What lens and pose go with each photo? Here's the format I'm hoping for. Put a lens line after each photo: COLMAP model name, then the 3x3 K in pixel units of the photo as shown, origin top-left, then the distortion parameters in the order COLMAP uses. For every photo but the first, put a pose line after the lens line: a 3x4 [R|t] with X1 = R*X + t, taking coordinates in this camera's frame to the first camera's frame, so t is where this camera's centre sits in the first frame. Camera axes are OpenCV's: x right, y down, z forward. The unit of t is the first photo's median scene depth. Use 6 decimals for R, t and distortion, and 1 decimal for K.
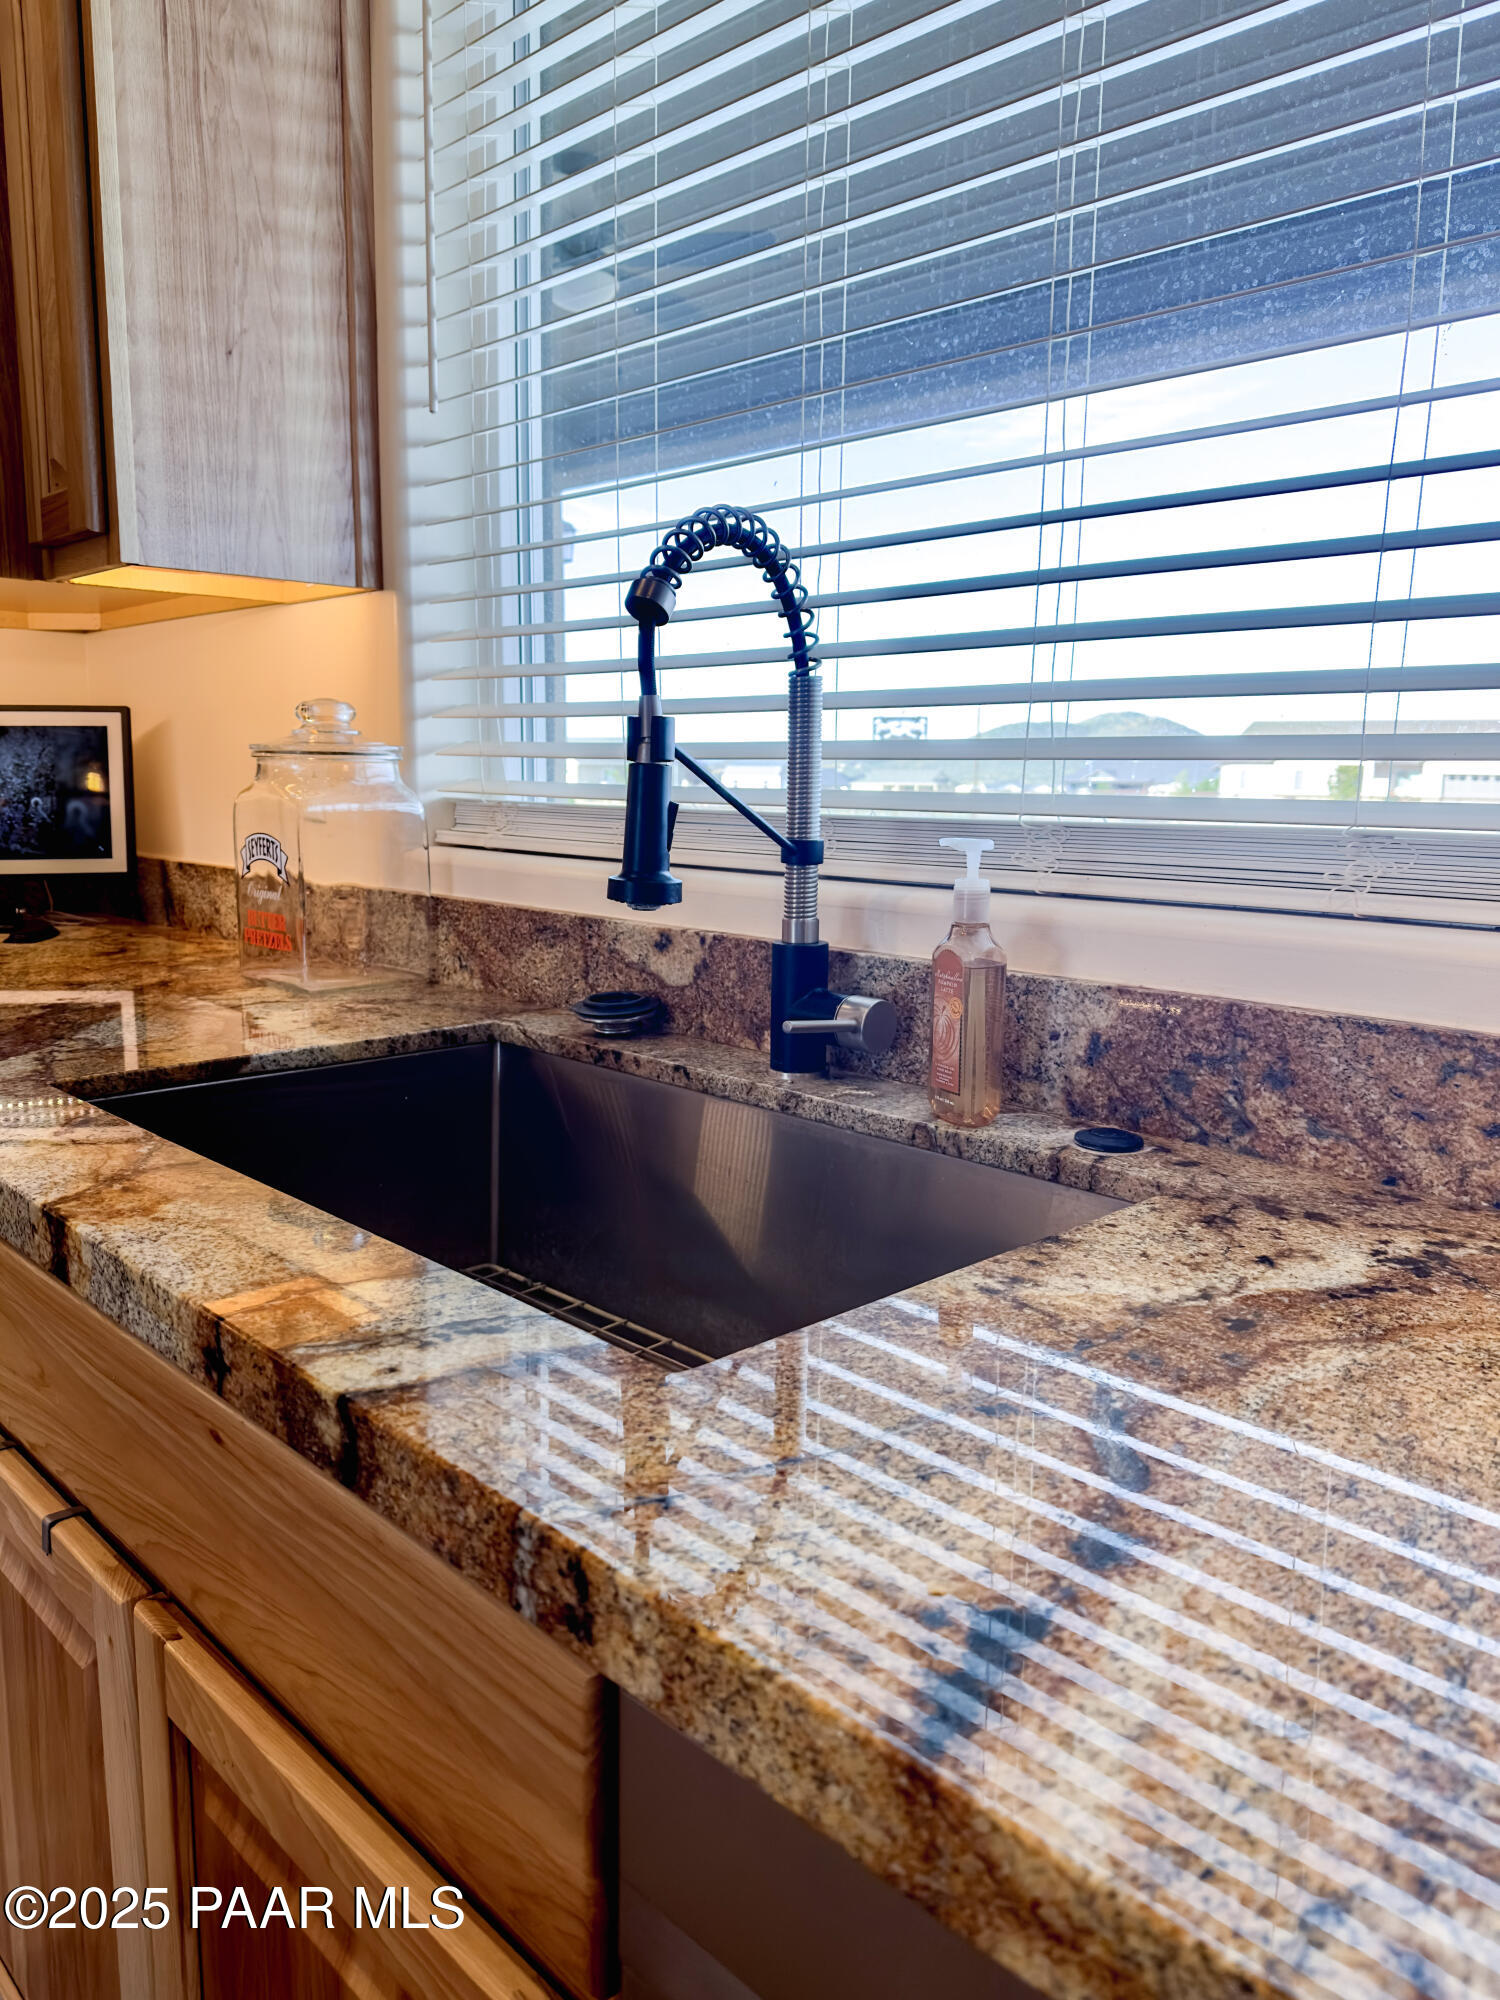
lens RADIAL K [[1441.2, 0, 750.0], [0, 1441.2, 1000.0], [0, 0, 1]] dist [-0.001204, -0.001745]
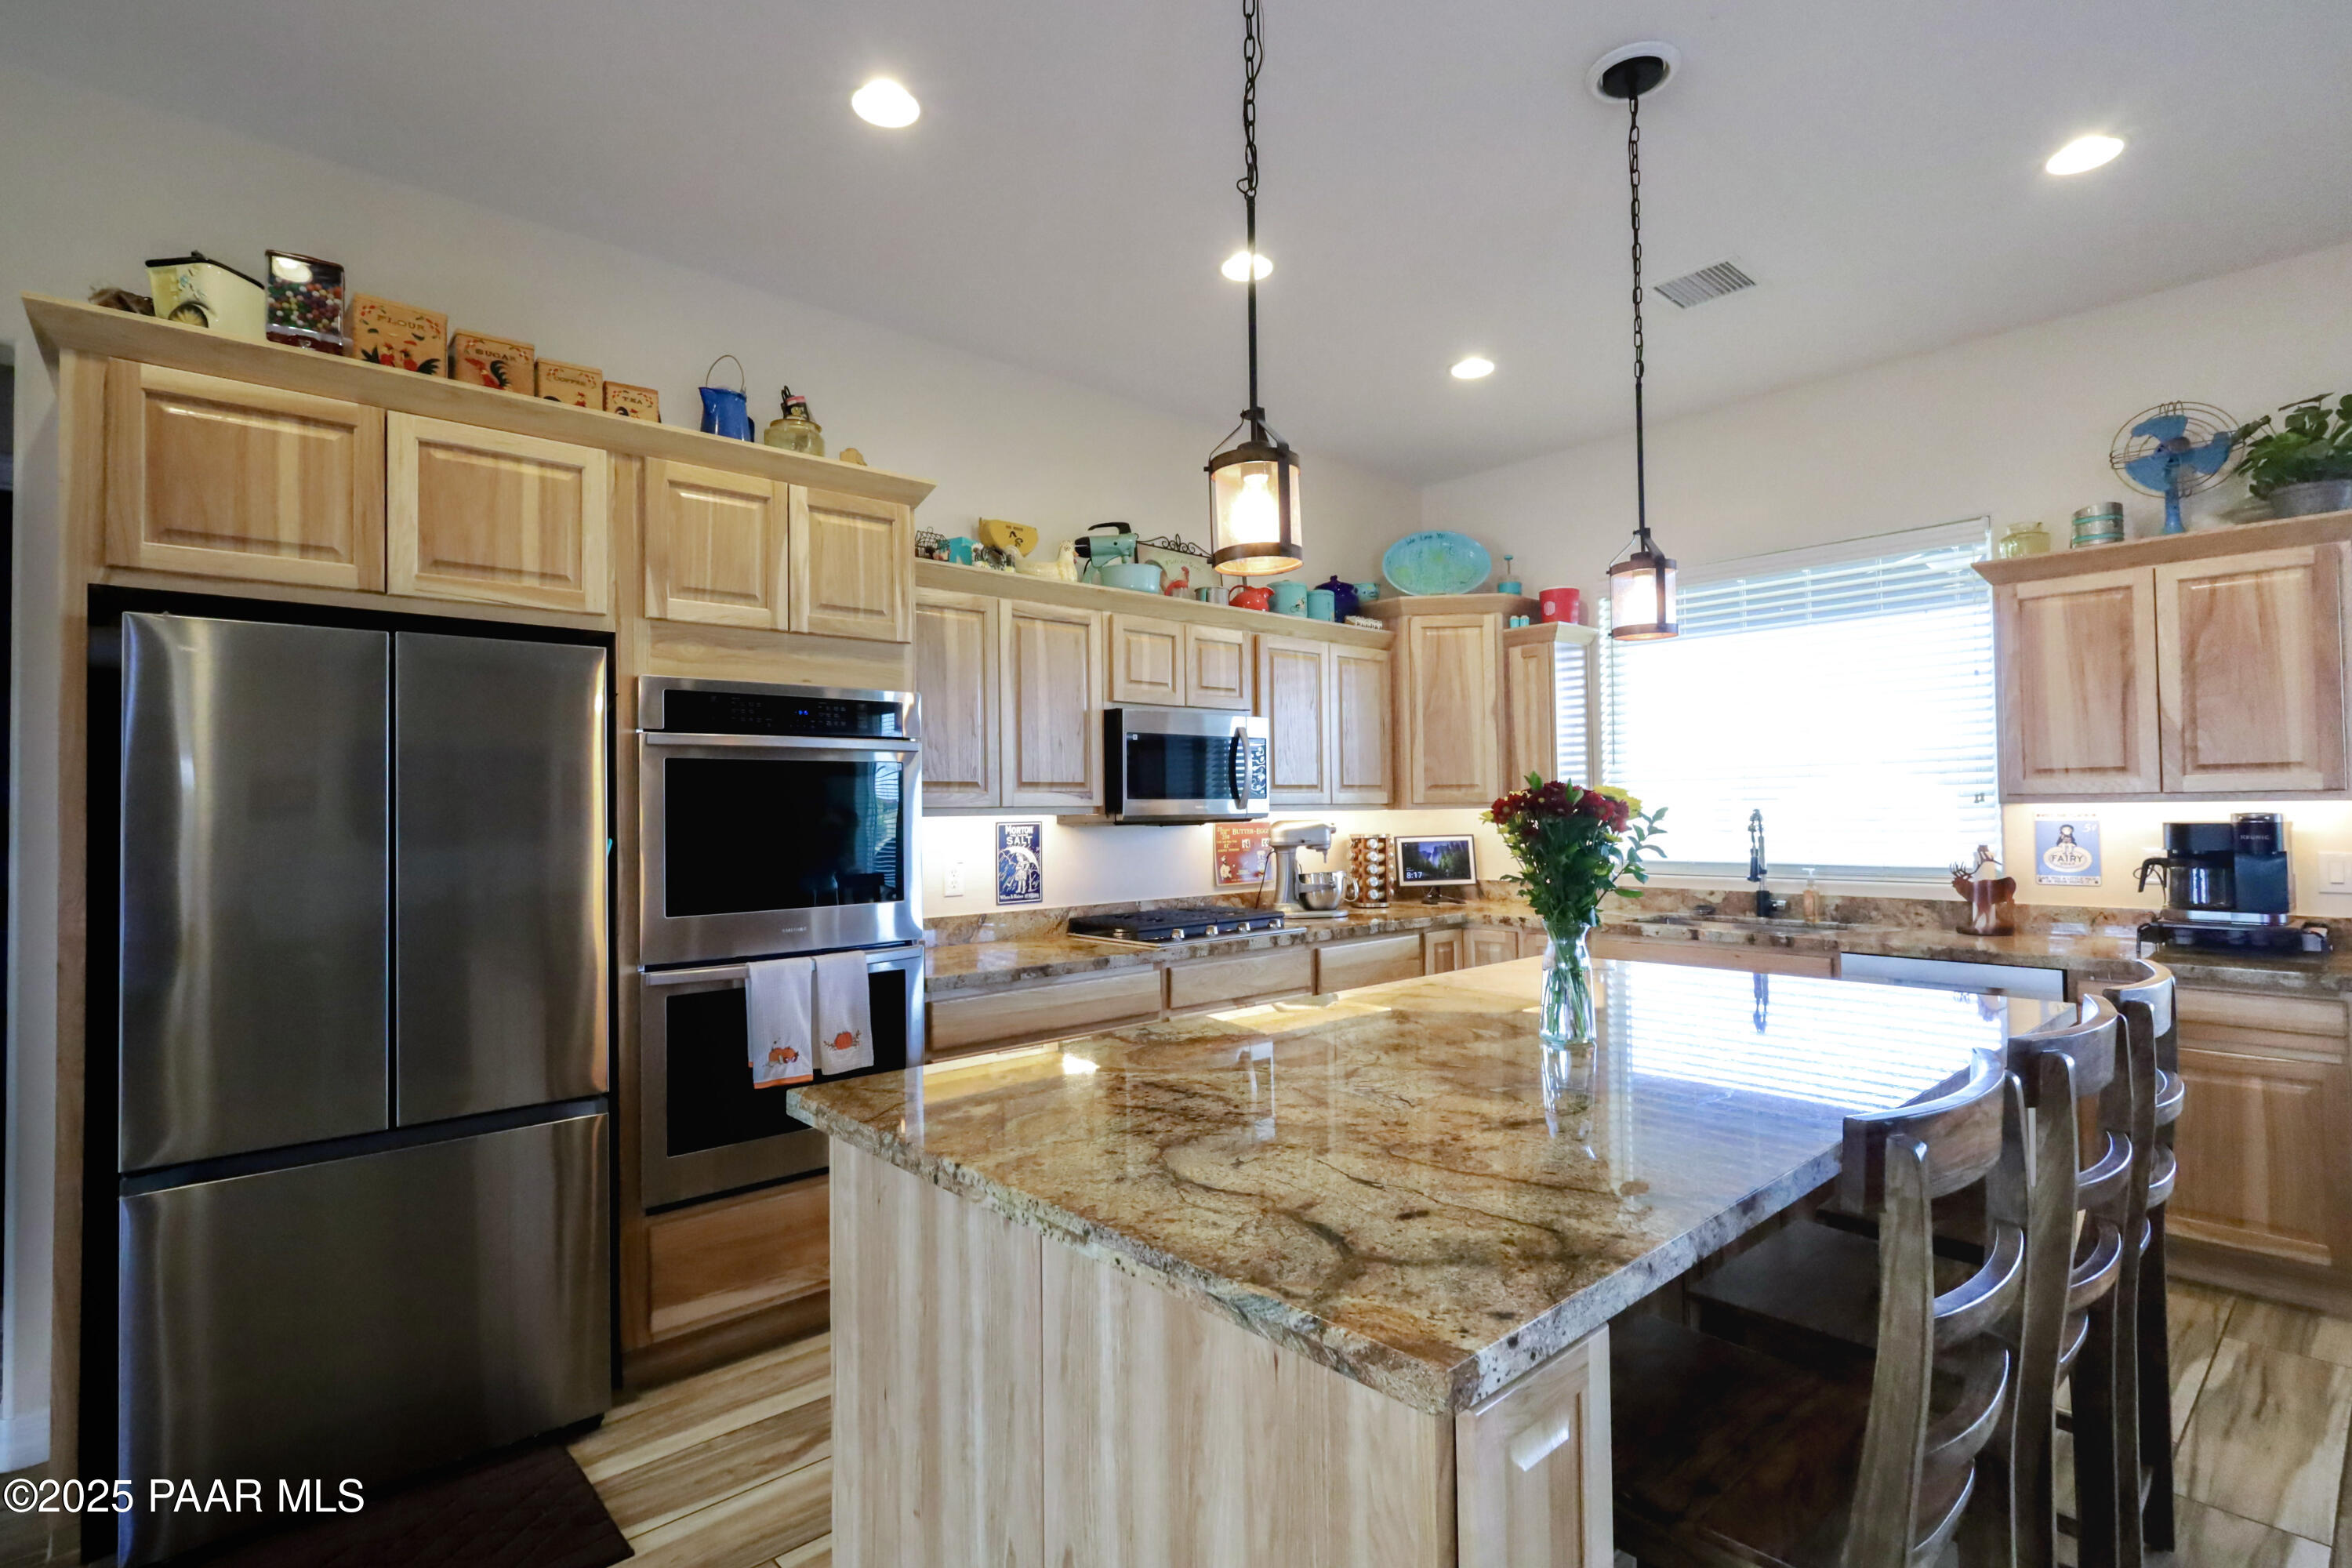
lens RADIAL K [[1126.8, 0, 1176.0], [0, 1126.8, 784.0], [0, 0, 1]] dist [-0.002142, 0.000437]
pose [[0.998231, -0.025982, -0.053481, -1.481968], [0.015575, 0.982327, -0.186525, 0.244989], [0.057382, 0.185362, 0.980993, -2.501801]]
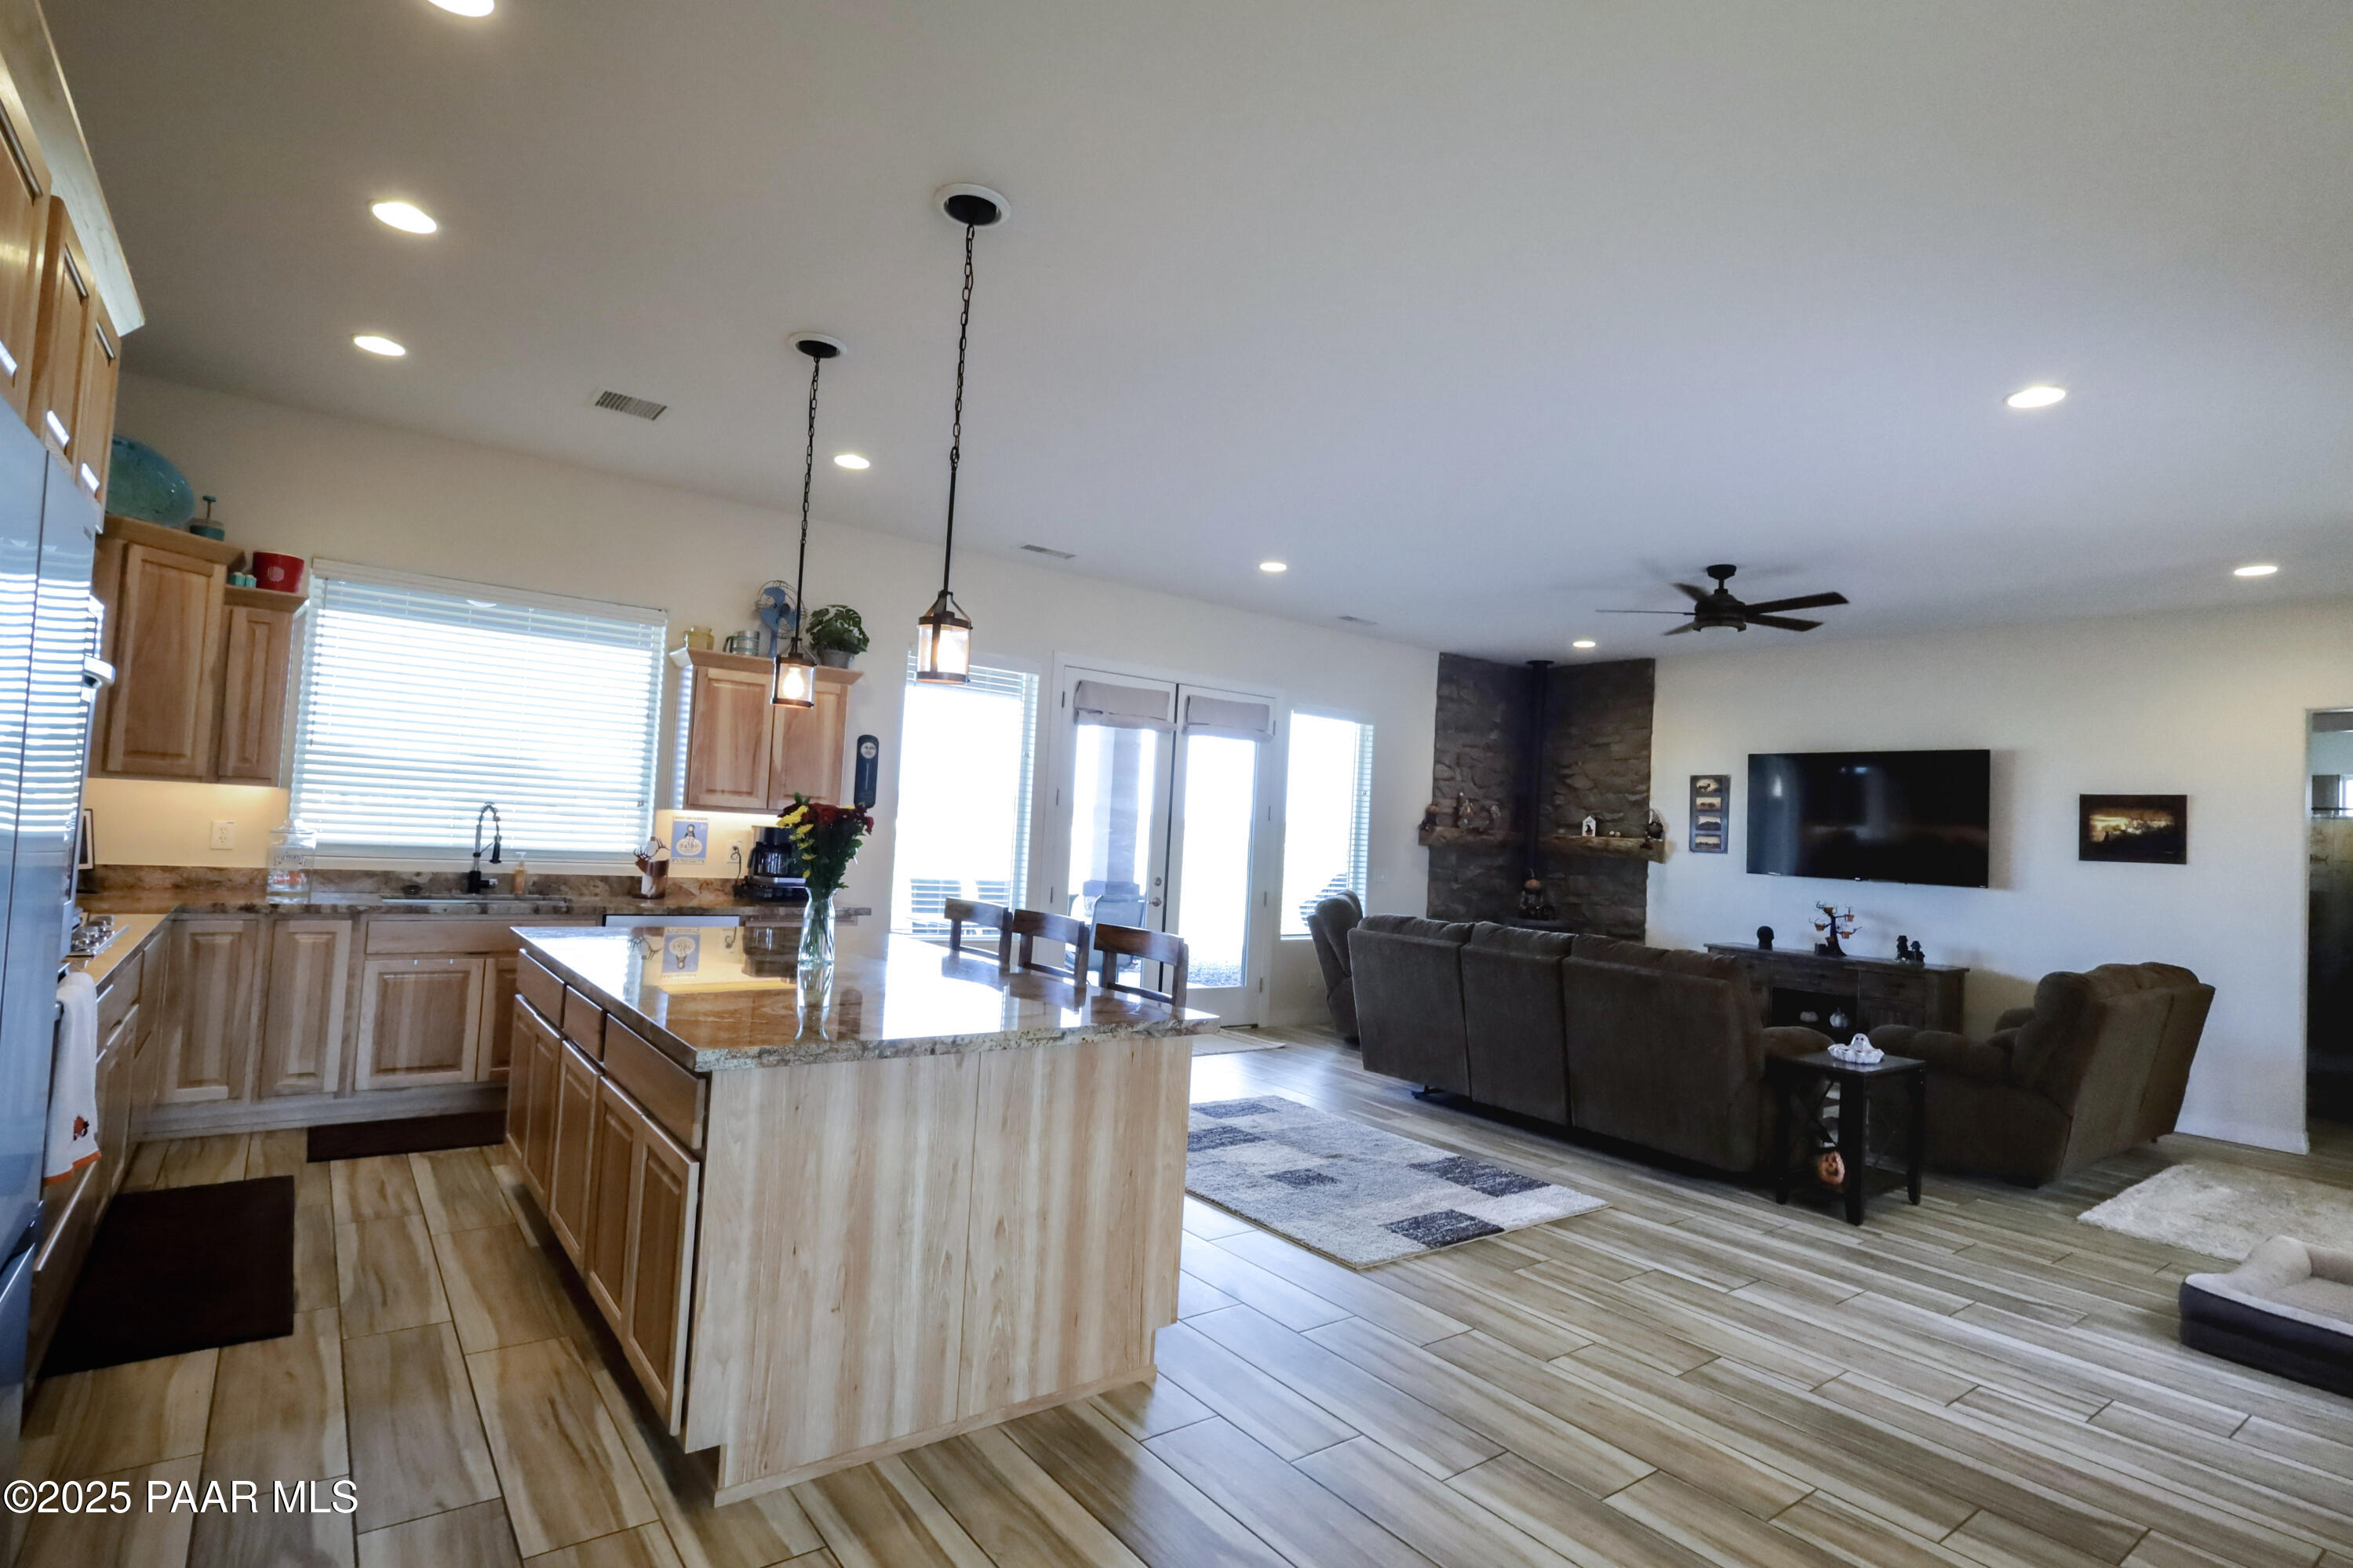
lens RADIAL K [[1156.4, 0, 1176.5], [0, 1156.4, 784.0], [0, 0, 1]] dist [-0.000936, 0.000192]
pose [[0.132396, 0.037066, 0.990504, -3.550367], [0.107999, 0.992812, -0.051588, 0.132666], [-0.985296, 0.113803, 0.127441, -2.024041]]
